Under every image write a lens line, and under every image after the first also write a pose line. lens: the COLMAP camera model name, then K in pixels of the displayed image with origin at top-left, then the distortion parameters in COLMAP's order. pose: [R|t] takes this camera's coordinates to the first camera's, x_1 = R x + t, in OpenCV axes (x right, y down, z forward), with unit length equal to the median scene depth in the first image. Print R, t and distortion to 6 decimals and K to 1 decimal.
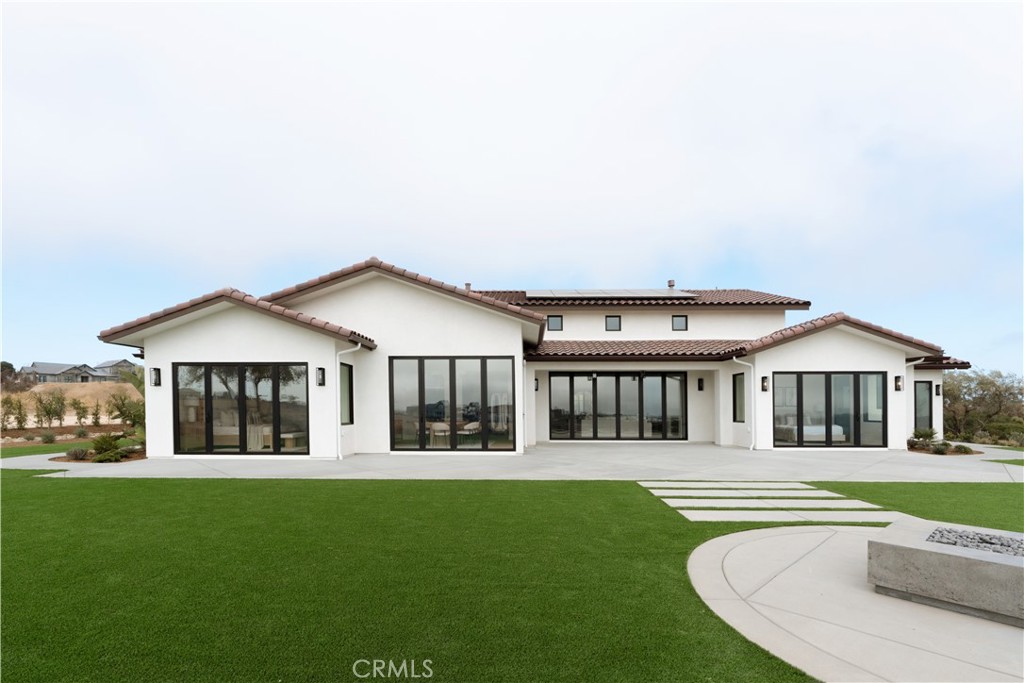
lens RADIAL K [[562.3, 0, 512.2], [0, 562.3, 340.8], [0, 0, 1]] dist [0.034162, 0.000870]
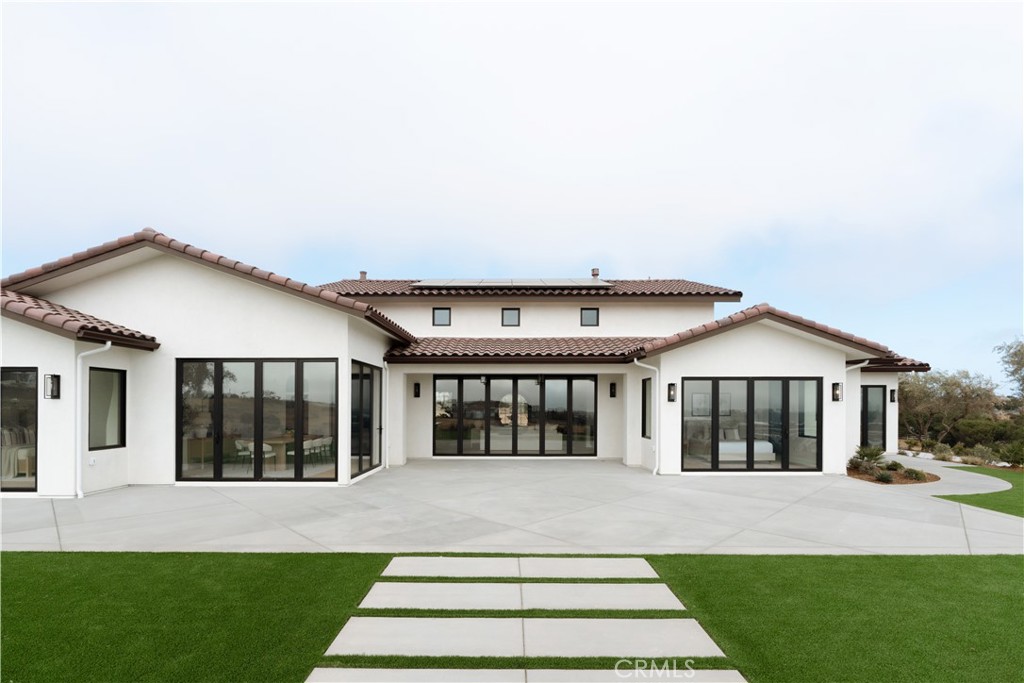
lens RADIAL K [[530.9, 0, 514.9], [0, 530.9, 338.2], [0, 0, 1]] dist [0.017413, 0.001439]
pose [[0.999992, 0.002033, -0.003395, 0.224741], [-0.002020, 0.999990, 0.003949, -0.003289], [0.003403, -0.003942, 0.999986, 0.244584]]
